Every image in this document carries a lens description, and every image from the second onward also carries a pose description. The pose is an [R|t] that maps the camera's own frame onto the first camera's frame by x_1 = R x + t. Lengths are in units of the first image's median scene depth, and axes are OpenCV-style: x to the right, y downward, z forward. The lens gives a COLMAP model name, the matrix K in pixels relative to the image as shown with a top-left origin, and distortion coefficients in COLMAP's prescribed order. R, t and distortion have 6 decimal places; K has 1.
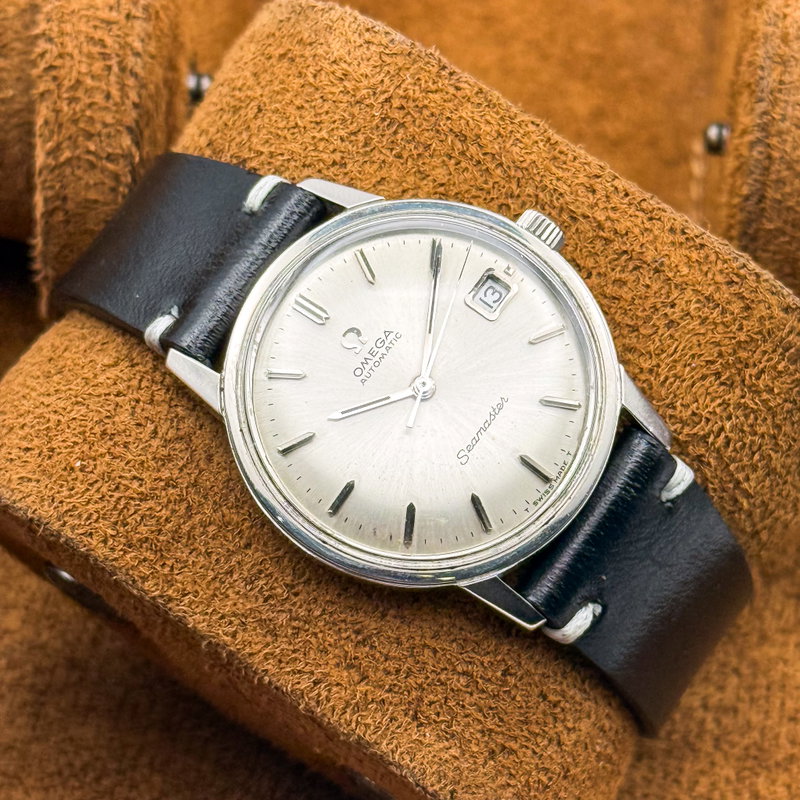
lens RADIAL K [[3000.3, 0, 396.9], [0, 3000.3, 411.2], [0, 0, 1]] dist [0.159581, -0.125954]
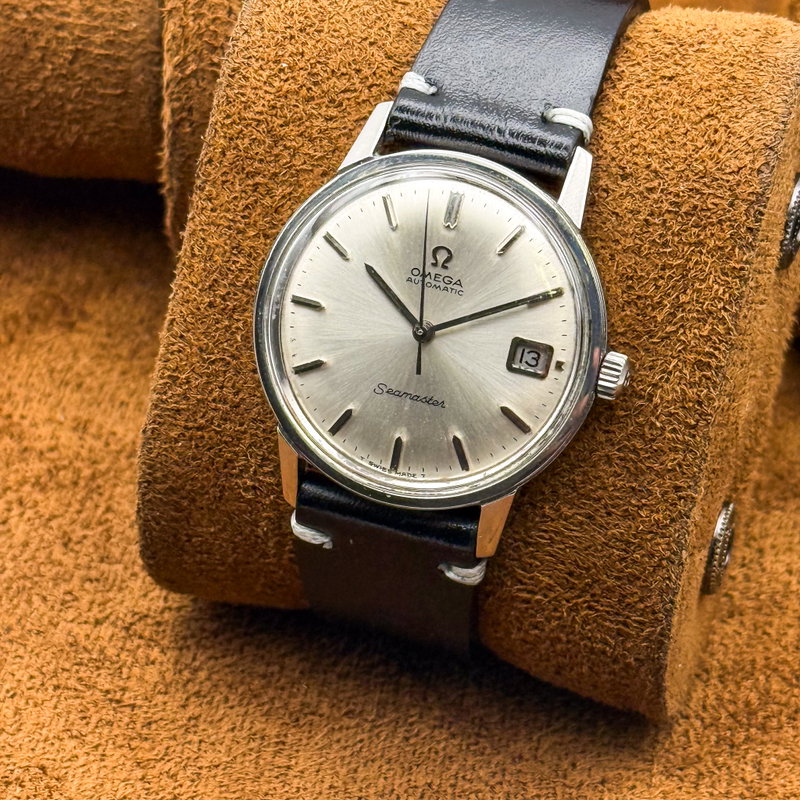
lens RADIAL K [[3000.3, 0, 396.9], [0, 3000.3, 411.2], [0, 0, 1]] dist [0.159581, -0.125954]
pose [[0.357380, 0.931205, -0.071672, 0.107677], [-0.826647, 0.351099, 0.439754, -0.459012], [0.434665, -0.097912, 0.895254, 0.006553]]
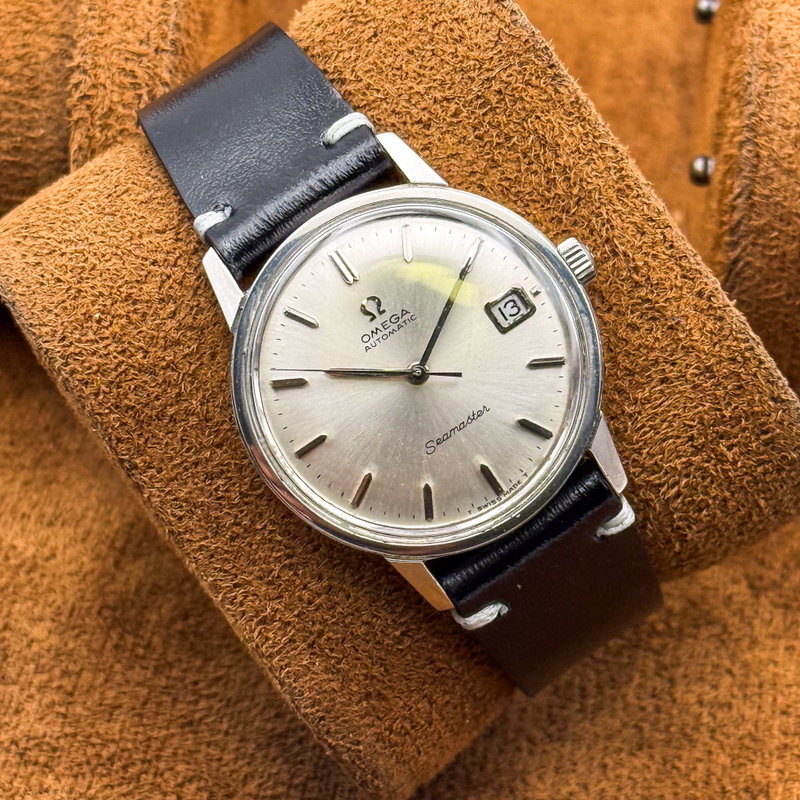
lens RADIAL K [[3000.3, 0, 396.9], [0, 3000.3, 411.2], [0, 0, 1]] dist [0.159581, -0.125954]
pose [[0.940168, 0.340698, -0.003129, 0.009338], [-0.330843, 0.915092, 0.230542, -0.231529], [0.081408, -0.215713, 0.973057, -0.040261]]
